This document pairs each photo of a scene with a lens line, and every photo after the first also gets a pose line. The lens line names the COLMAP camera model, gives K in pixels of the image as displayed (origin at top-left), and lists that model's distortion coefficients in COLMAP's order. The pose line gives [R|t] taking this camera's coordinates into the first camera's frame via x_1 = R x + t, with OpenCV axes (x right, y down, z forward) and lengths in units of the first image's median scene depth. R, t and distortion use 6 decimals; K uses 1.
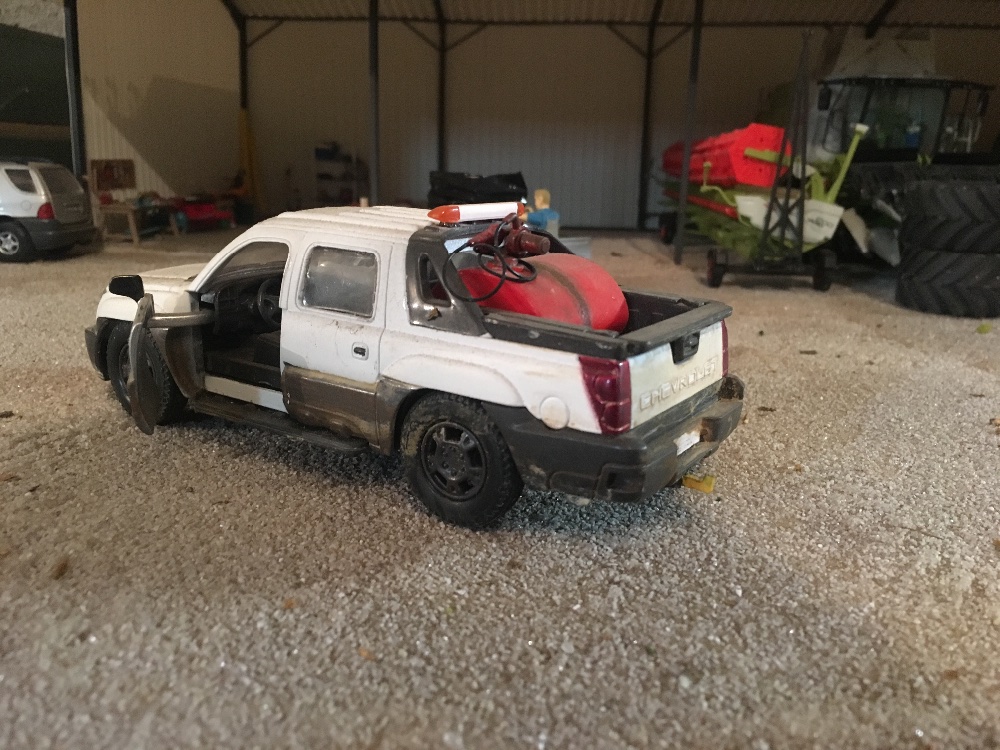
lens RADIAL K [[856.8, 0, 494.6], [0, 856.8, 375.7], [0, 0, 1]] dist [0.072453, -0.119720]
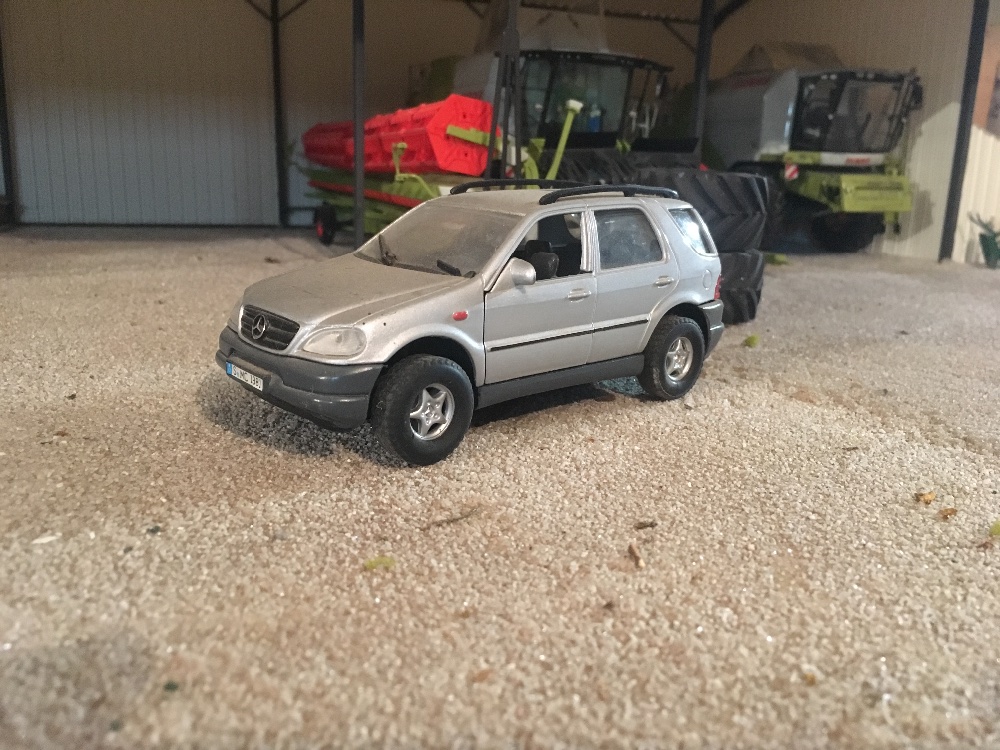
lens RADIAL K [[856.8, 0, 490.5], [0, 856.8, 377.9], [0, 0, 1]] dist [0.072453, -0.119720]
pose [[0.905833, -0.095418, 0.412750, -0.041323], [0.090623, 0.995396, 0.031228, -0.120408], [-0.413830, 0.009117, 0.910309, 0.588559]]
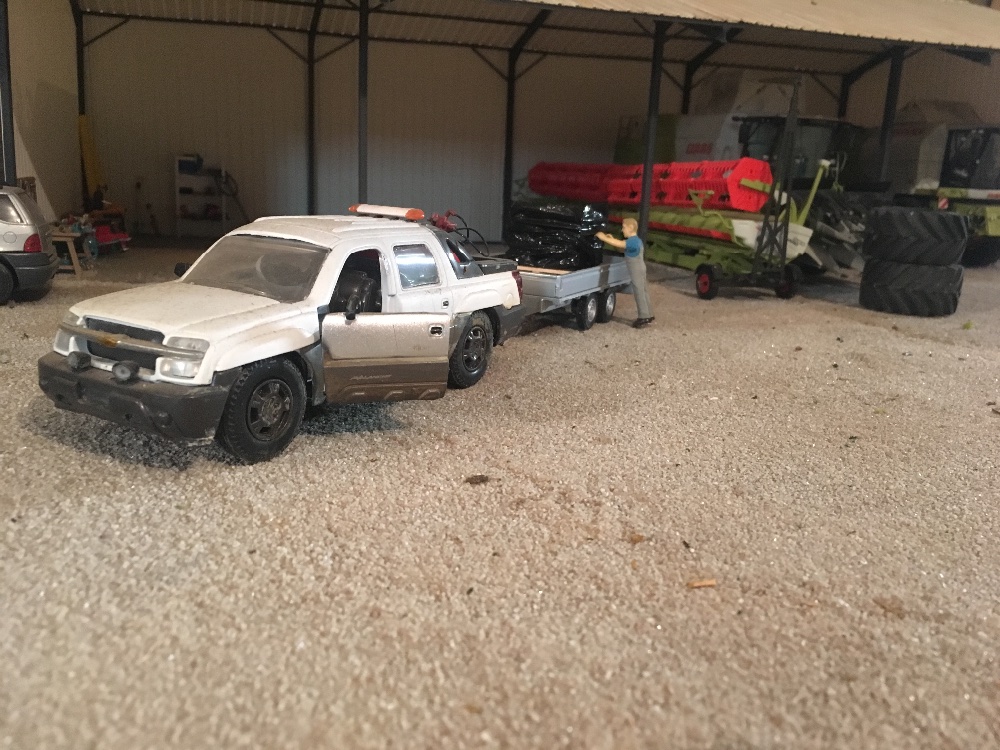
lens RADIAL K [[856.8, 0, 482.8], [0, 856.8, 377.1], [0, 0, 1]] dist [0.072453, -0.119720]
pose [[0.929085, -0.075006, 0.362182, -1.005618], [0.075401, 0.997068, 0.013065, -0.087245], [-0.362100, 0.015170, 0.932016, 0.121542]]
